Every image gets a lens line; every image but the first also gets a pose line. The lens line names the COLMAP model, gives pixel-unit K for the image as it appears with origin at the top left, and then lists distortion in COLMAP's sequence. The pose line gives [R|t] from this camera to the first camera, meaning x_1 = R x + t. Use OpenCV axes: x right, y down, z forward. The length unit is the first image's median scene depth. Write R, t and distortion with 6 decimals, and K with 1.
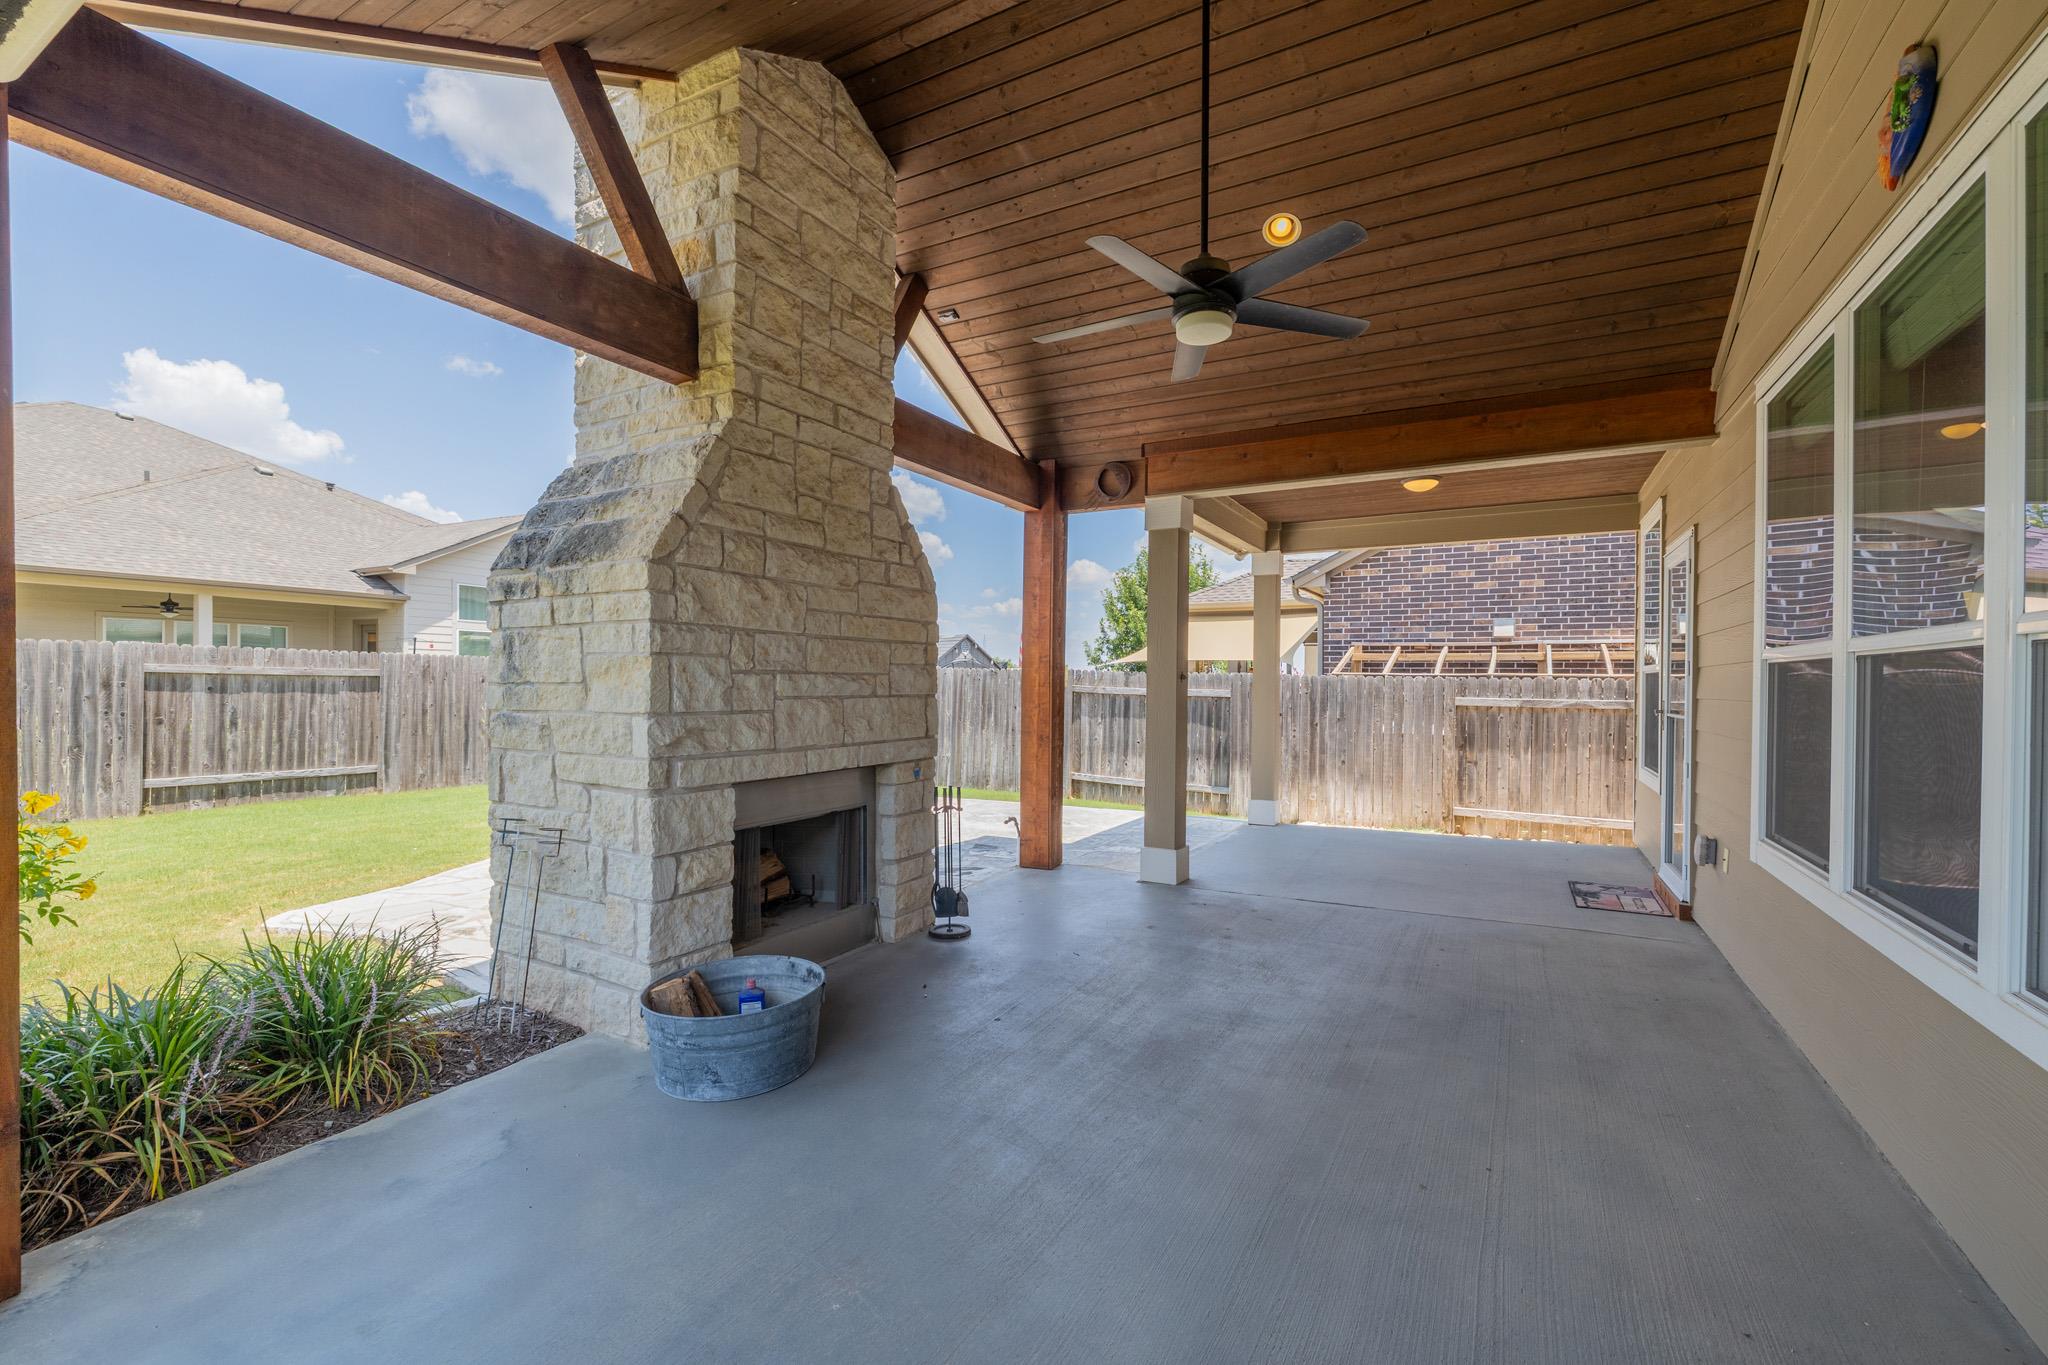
lens RADIAL K [[860.4, 0, 1010.8], [0, 860.4, 684.7], [0, 0, 1]] dist [0.001994, -0.000136]
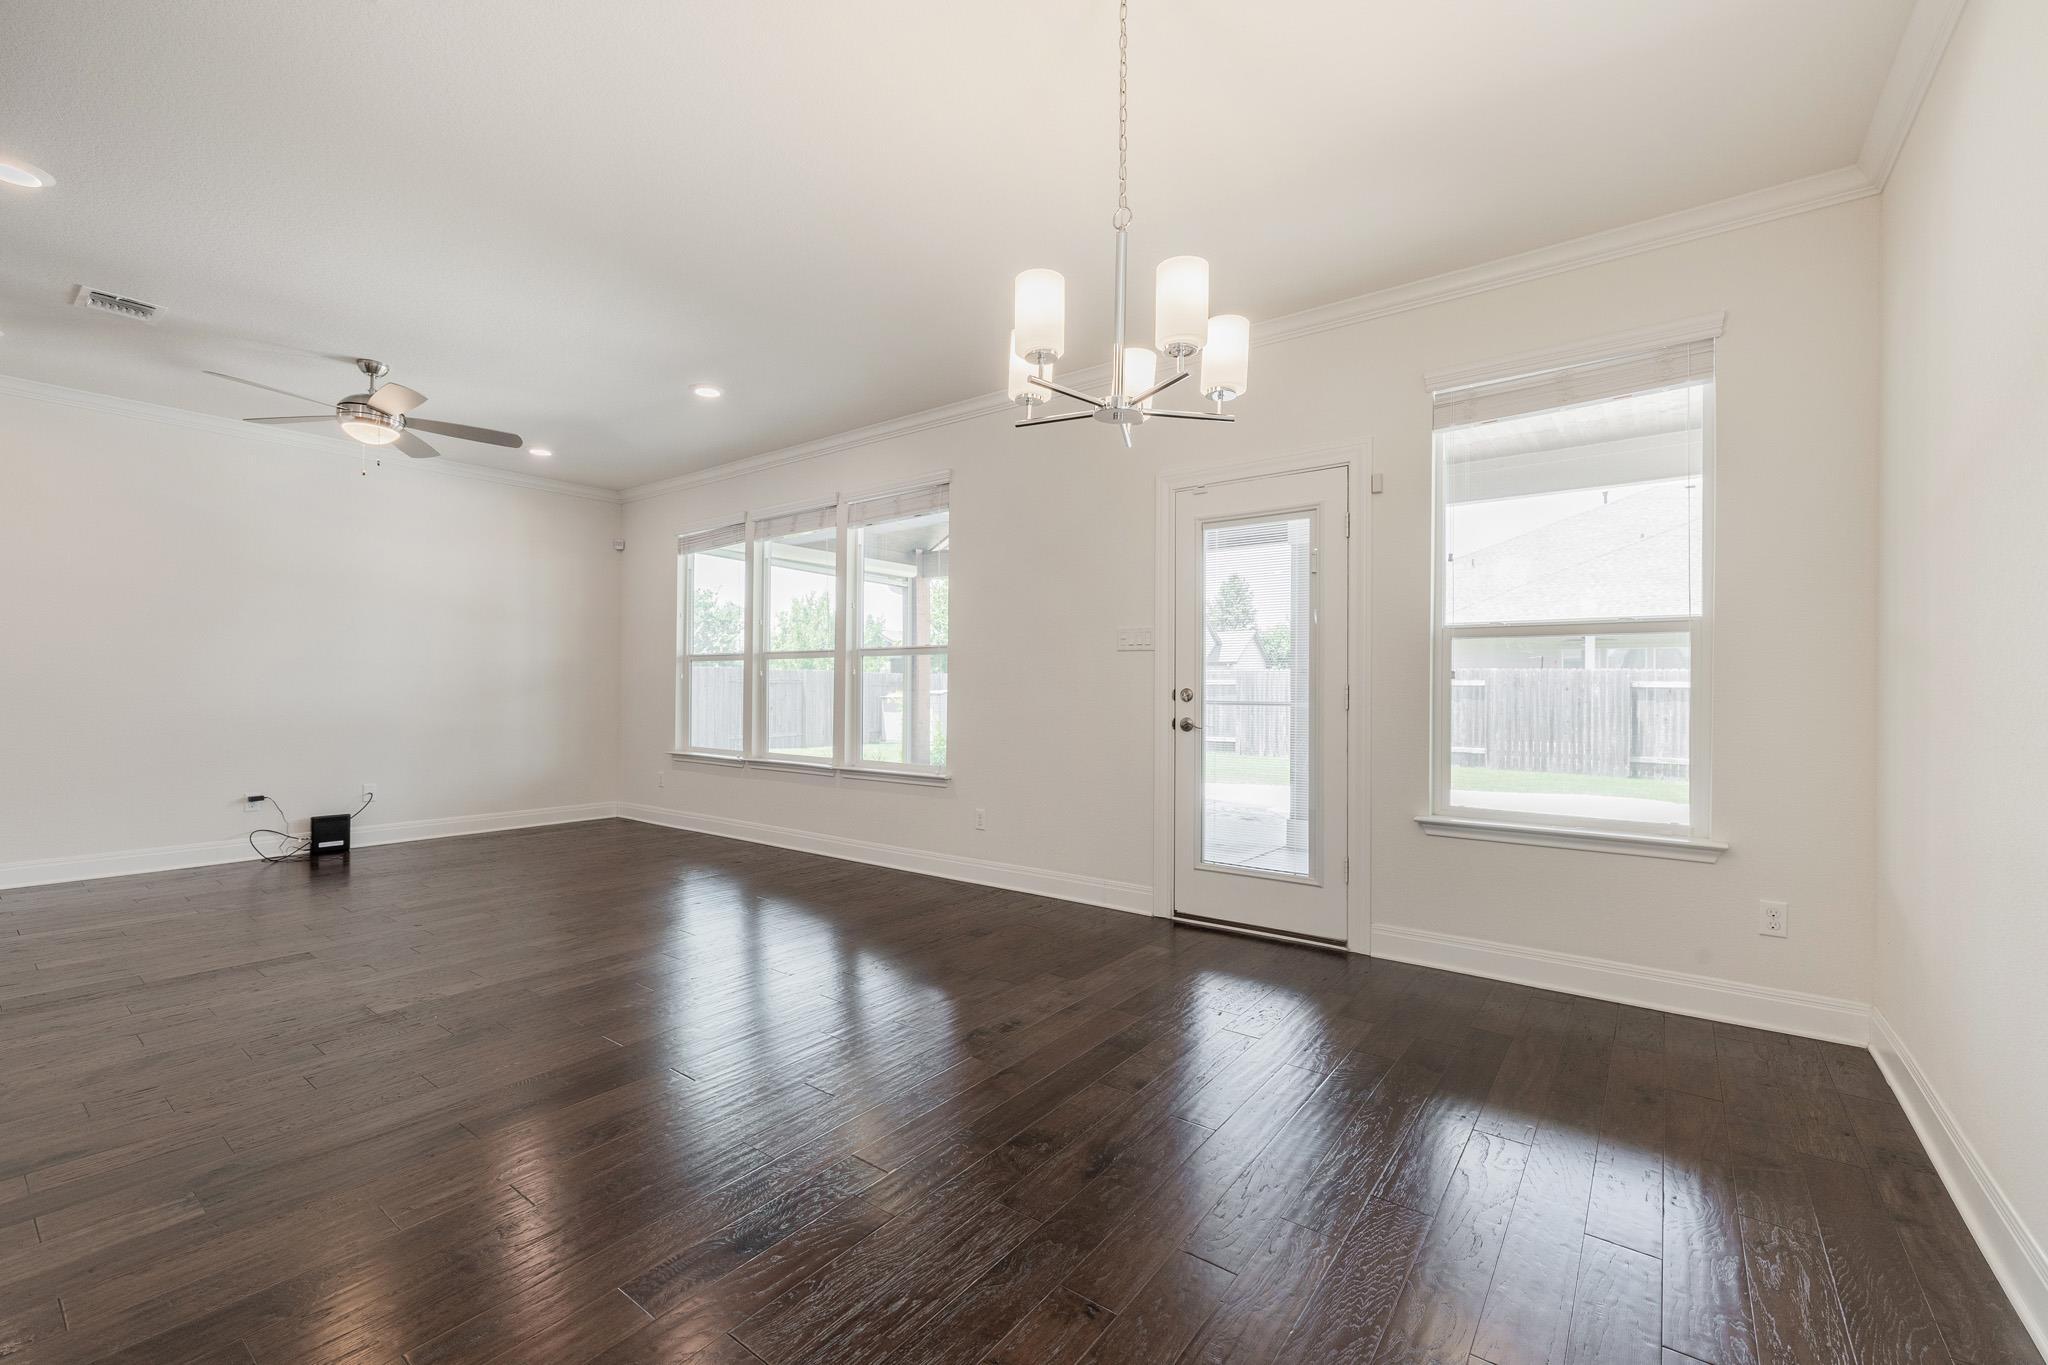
lens RADIAL K [[860.4, 0, 1026.5], [0, 860.4, 682.5], [0, 0, 1]] dist [0.001994, -0.000136]
pose [[-0.130440, -0.018166, -0.991290, 1.300208], [-0.010735, 0.999799, -0.016910, 0.028494], [0.991398, 0.008436, -0.130609, 0.736838]]
